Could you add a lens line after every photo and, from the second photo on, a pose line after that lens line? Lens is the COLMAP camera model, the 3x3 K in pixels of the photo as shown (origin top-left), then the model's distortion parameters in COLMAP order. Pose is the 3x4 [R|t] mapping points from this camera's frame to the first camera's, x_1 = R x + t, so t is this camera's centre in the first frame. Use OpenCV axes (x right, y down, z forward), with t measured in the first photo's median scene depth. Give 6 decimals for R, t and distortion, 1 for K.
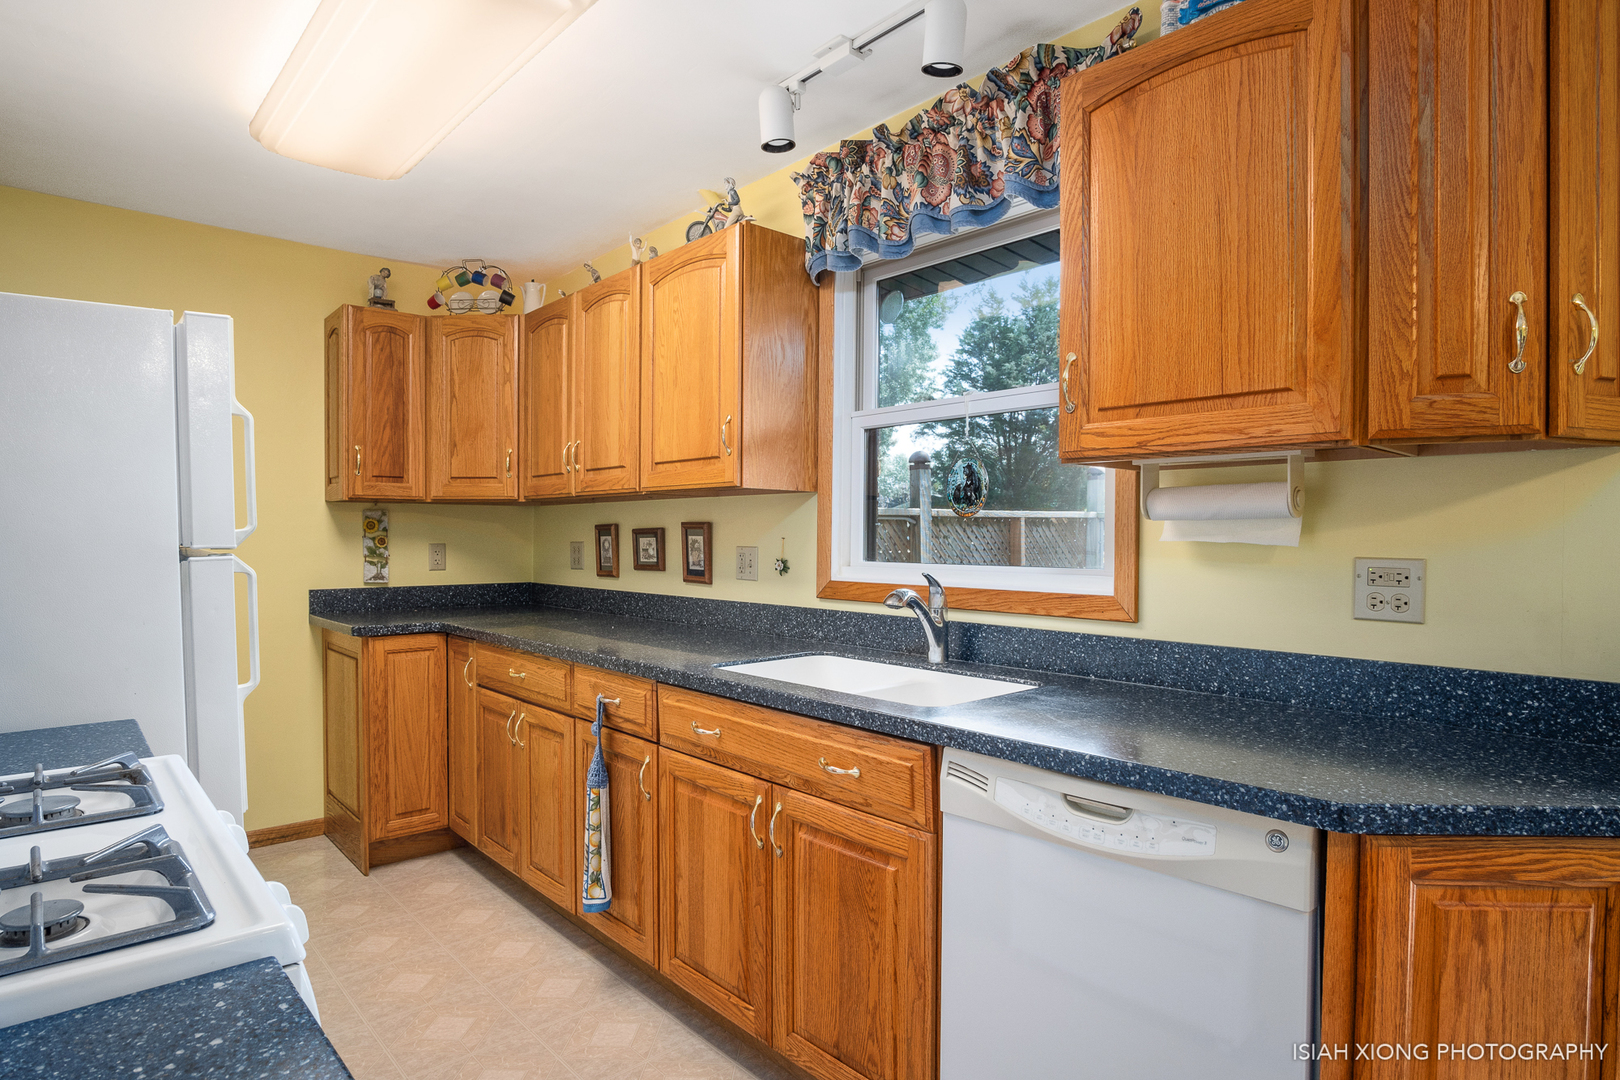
lens RADIAL K [[890.8, 0, 814.2], [0, 890.8, 543.0], [0, 0, 1]] dist [-0.031263, 0.005598]
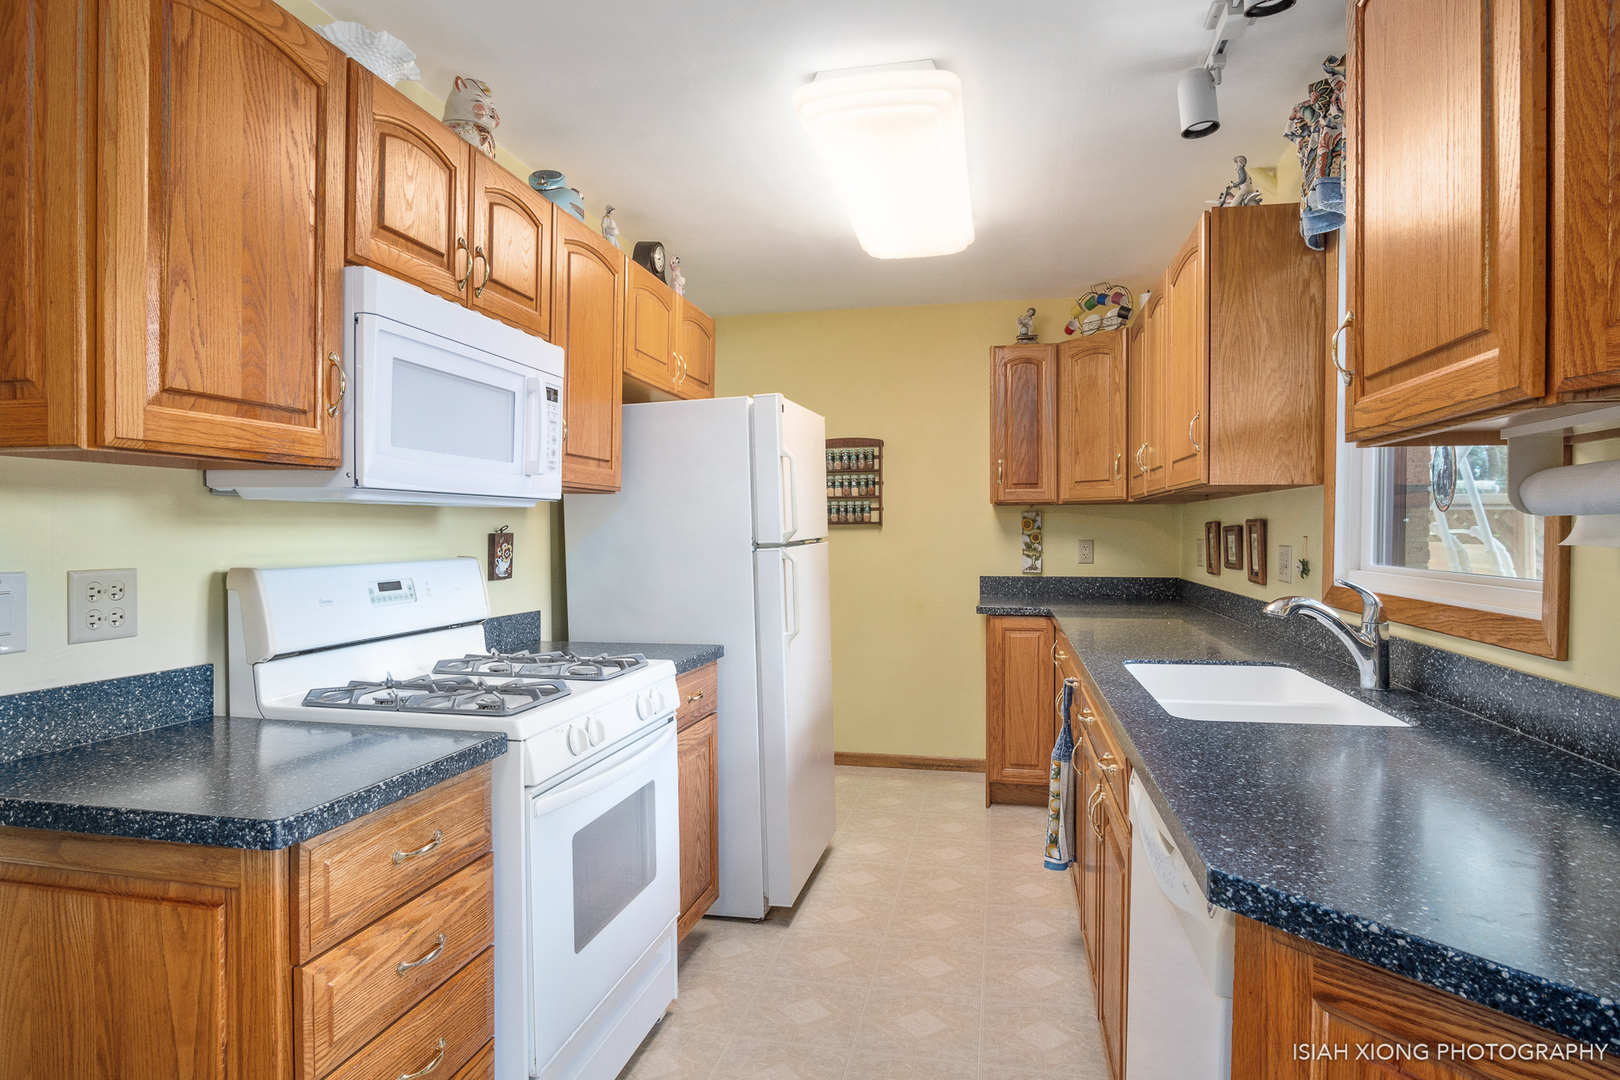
lens RADIAL K [[890.8, 0, 820.0], [0, 890.8, 540.5], [0, 0, 1]] dist [-0.031263, 0.005598]
pose [[0.588708, 0.006052, -0.808323, 0.347307], [-0.002889, 0.999981, 0.005383, -0.004253], [0.808341, -0.000834, 0.588714, 0.071857]]
